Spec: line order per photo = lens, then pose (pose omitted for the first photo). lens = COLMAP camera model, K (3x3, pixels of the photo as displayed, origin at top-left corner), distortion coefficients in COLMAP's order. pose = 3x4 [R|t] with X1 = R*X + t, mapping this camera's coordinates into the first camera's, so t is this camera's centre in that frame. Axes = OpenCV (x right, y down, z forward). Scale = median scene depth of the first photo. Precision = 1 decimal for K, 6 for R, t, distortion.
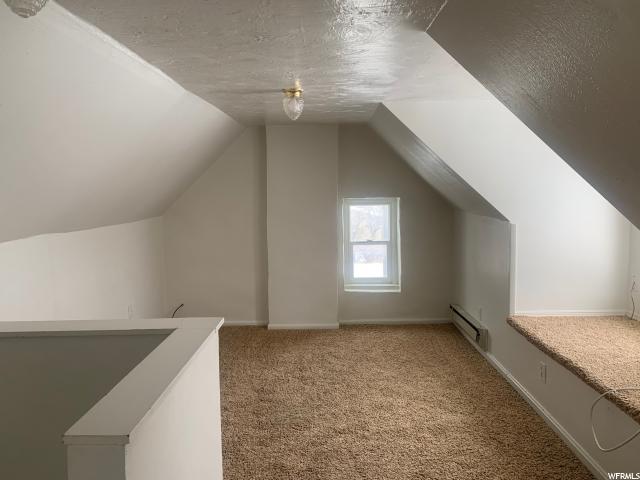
lens RADIAL K [[498.7, 0, 320.0], [0, 498.7, 240.0], [0, 0, 1]] dist [0.016418, -0.003828]
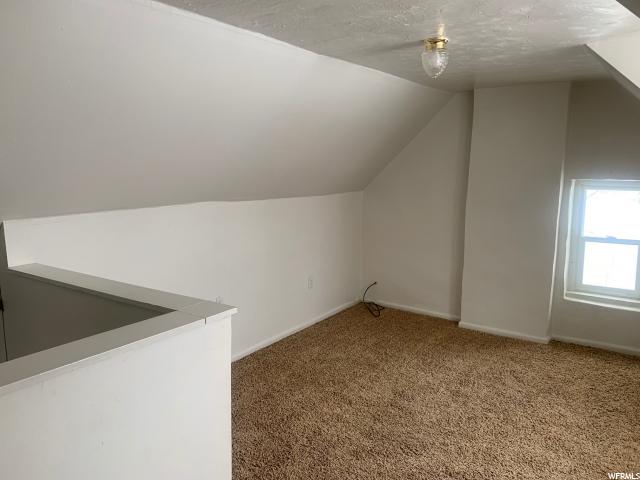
lens RADIAL K [[498.7, 0, 320.0], [0, 498.7, 240.0], [0, 0, 1]] dist [0.016418, -0.003828]
pose [[0.820419, 0.105382, -0.561967, 0.202645], [-0.078340, 0.994317, 0.072088, -0.018872], [0.566370, -0.015117, 0.824013, 0.170111]]
